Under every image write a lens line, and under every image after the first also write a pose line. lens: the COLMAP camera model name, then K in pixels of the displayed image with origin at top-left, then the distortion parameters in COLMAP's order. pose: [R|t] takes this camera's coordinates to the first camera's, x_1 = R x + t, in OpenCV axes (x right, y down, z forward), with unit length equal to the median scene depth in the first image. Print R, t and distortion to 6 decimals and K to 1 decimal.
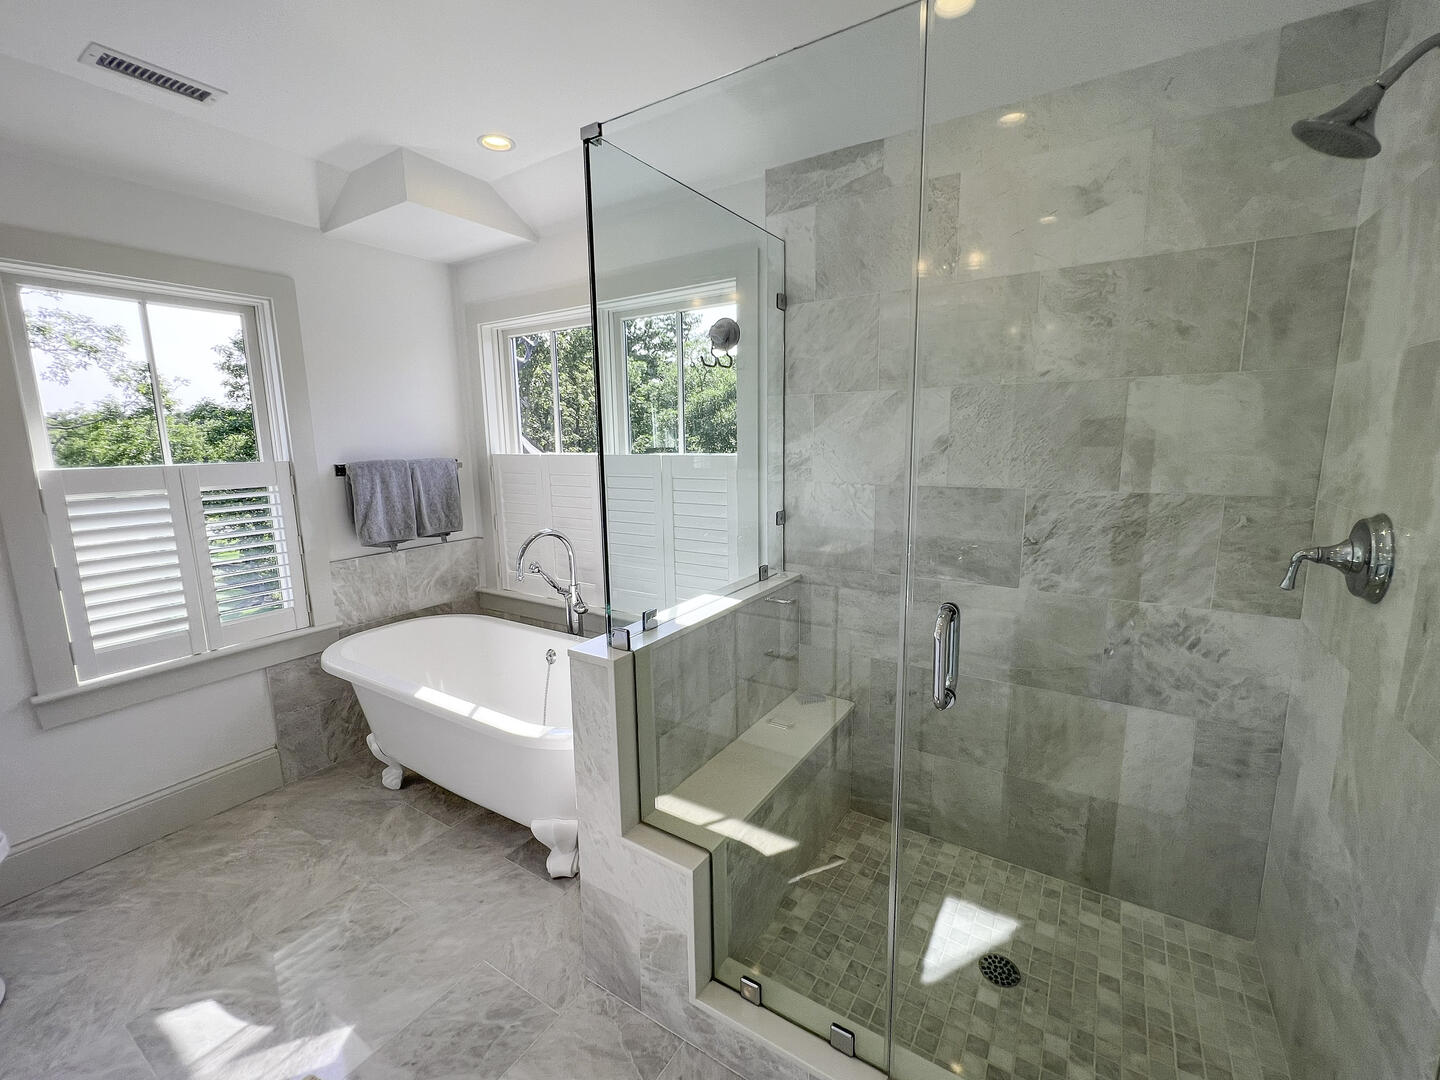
lens RADIAL K [[604.7, 0, 720.6], [0, 604.7, 535.8], [0, 0, 1]] dist [-0.001522, -0.000285]
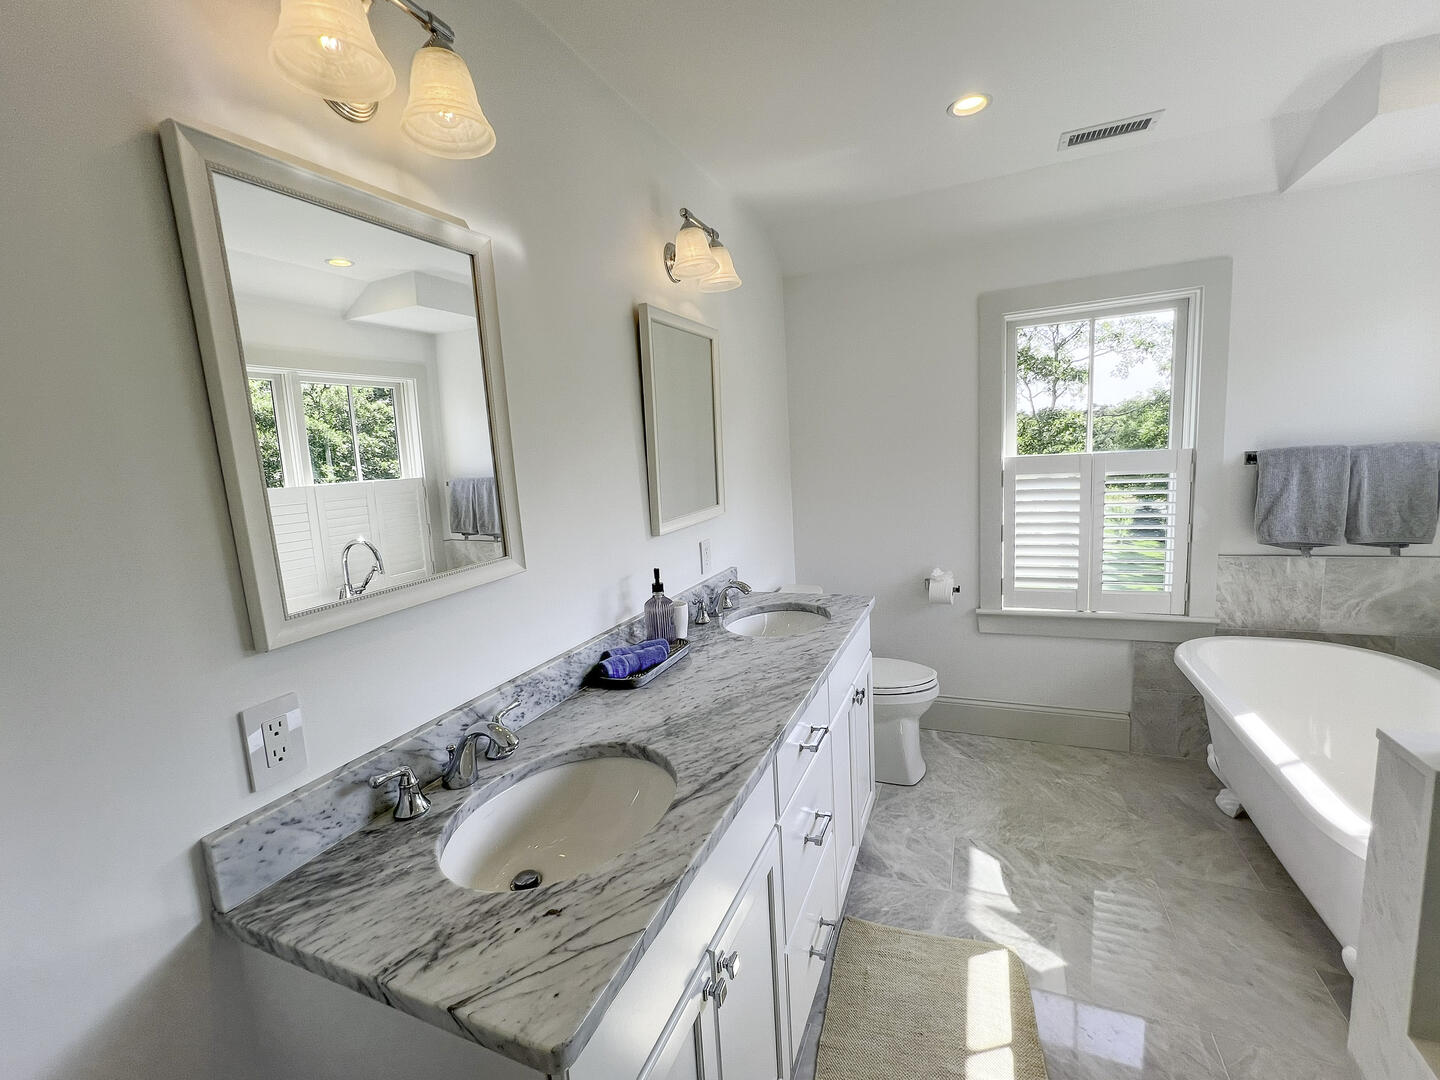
lens RADIAL K [[604.7, 0, 720.6], [0, 604.7, 535.8], [0, 0, 1]] dist [-0.001522, -0.000285]
pose [[0.177066, 0.137972, -0.974480, 0.148947], [-0.105283, 0.987099, 0.120628, -0.020123], [0.978552, 0.081237, 0.189308, 0.058449]]
